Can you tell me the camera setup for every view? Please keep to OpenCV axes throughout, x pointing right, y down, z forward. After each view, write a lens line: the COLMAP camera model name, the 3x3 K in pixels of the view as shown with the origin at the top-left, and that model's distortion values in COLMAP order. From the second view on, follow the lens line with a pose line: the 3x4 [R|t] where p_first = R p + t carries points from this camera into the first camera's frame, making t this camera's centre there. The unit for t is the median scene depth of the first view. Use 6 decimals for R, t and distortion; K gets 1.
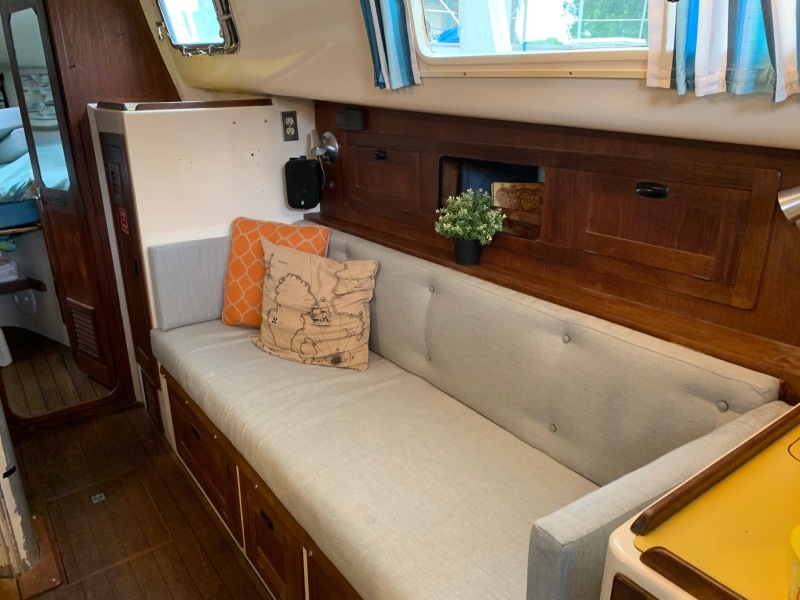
lens RADIAL K [[603.9, 0, 402.0], [0, 603.9, 289.9], [0, 0, 1]] dist [0.038428, -0.048943]
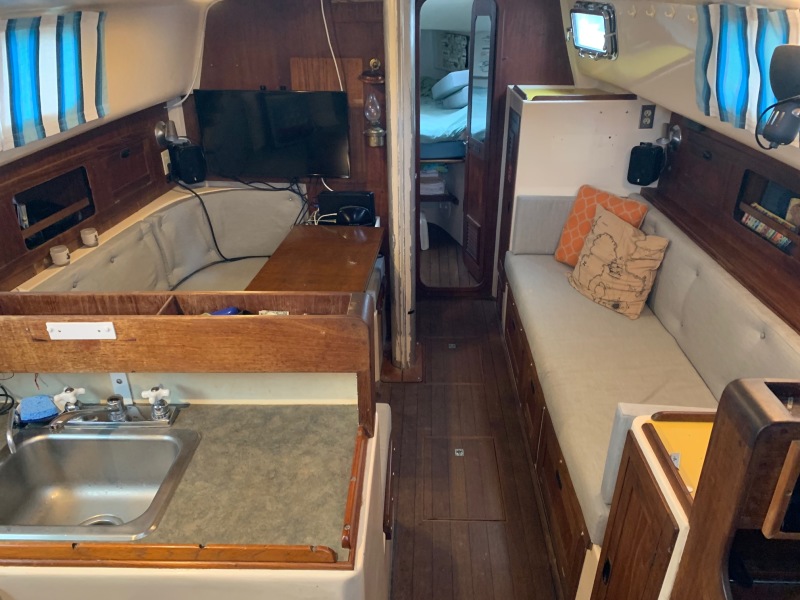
lens RADIAL K [[603.9, 0, 402.0], [0, 603.9, 289.9], [0, 0, 1]] dist [0.038428, -0.048943]
pose [[0.783277, 0.273152, -0.558449, 0.228031], [-0.201779, 0.961371, 0.187218, -0.065538], [0.588015, -0.033960, 0.808137, -0.333152]]
